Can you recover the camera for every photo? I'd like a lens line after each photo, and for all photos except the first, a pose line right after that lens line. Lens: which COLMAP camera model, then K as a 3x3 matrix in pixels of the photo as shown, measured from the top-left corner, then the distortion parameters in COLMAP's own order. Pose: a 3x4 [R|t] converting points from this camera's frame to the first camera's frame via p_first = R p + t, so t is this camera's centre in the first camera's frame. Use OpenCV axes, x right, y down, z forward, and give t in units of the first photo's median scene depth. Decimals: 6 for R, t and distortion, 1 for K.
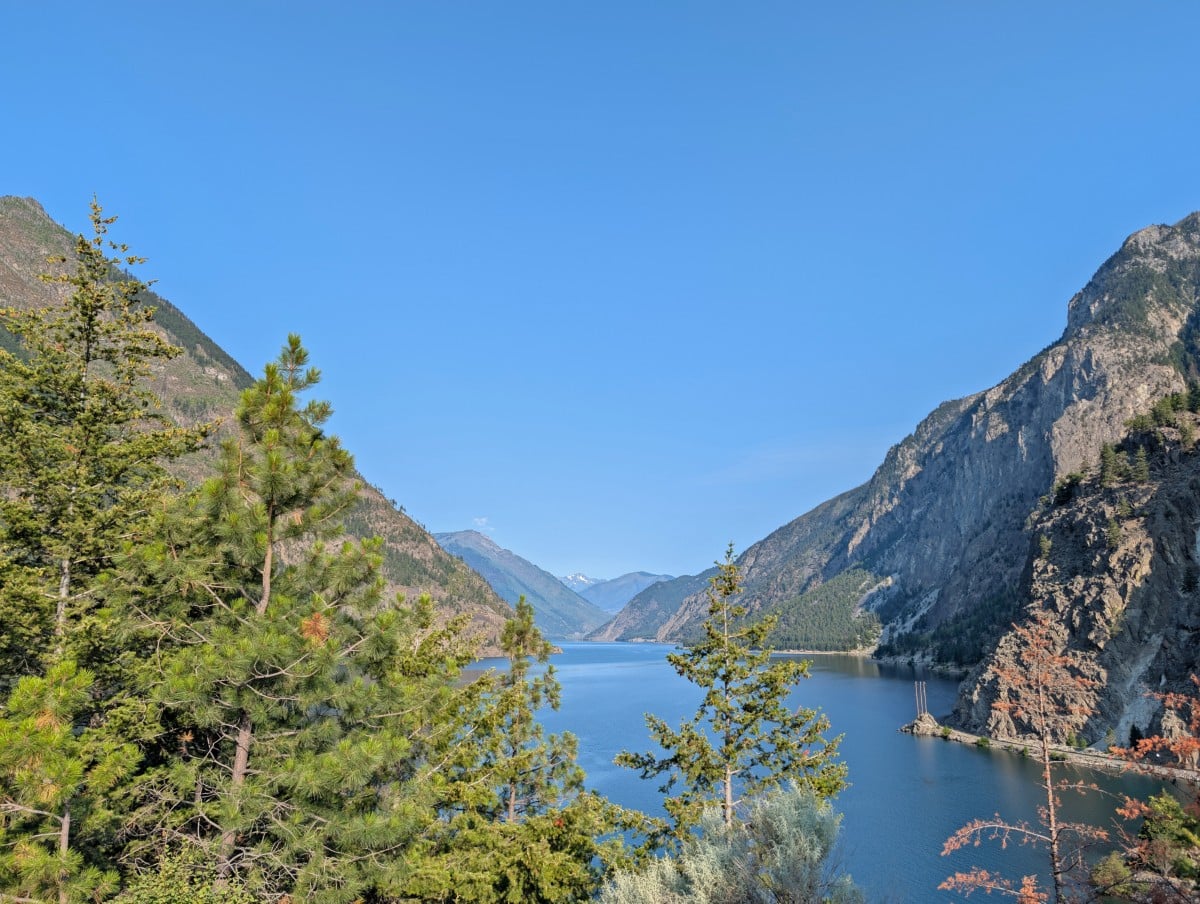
lens RADIAL K [[893.4, 0, 600.0], [0, 893.4, 452.0], [0, 0, 1]] dist [0.095561, -0.075728]
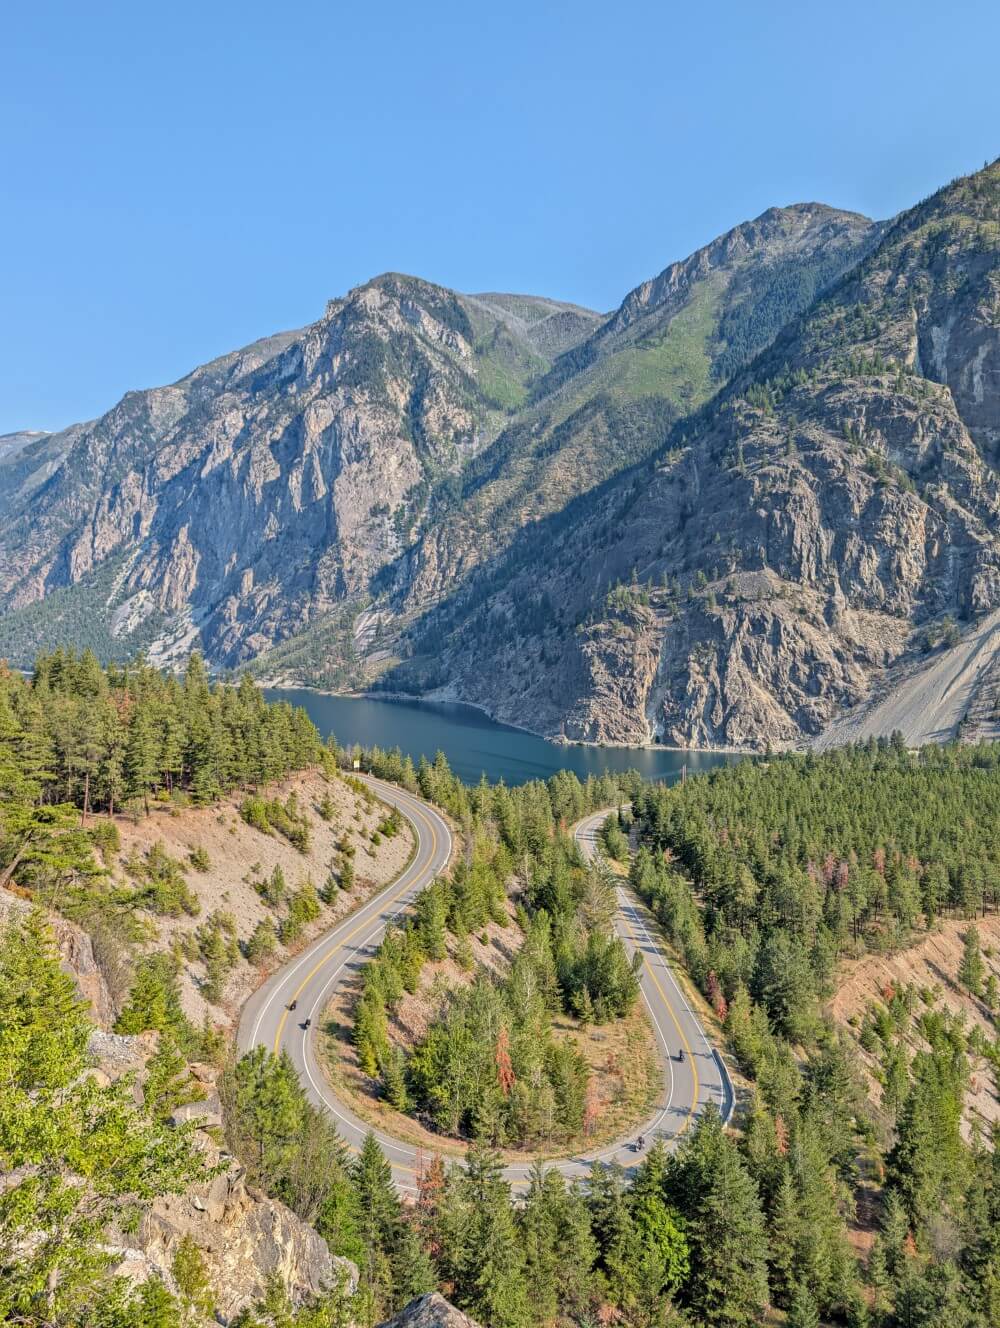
lens RADIAL K [[988.7, 0, 500.0], [0, 988.7, 664.0], [0, 0, 1]] dist [0.095561, -0.075728]
pose [[0.716757, -0.023500, 0.696927, -0.237650], [-0.137105, 0.975174, 0.173889, -0.048659], [-0.683711, -0.220188, 0.695741, -0.097610]]
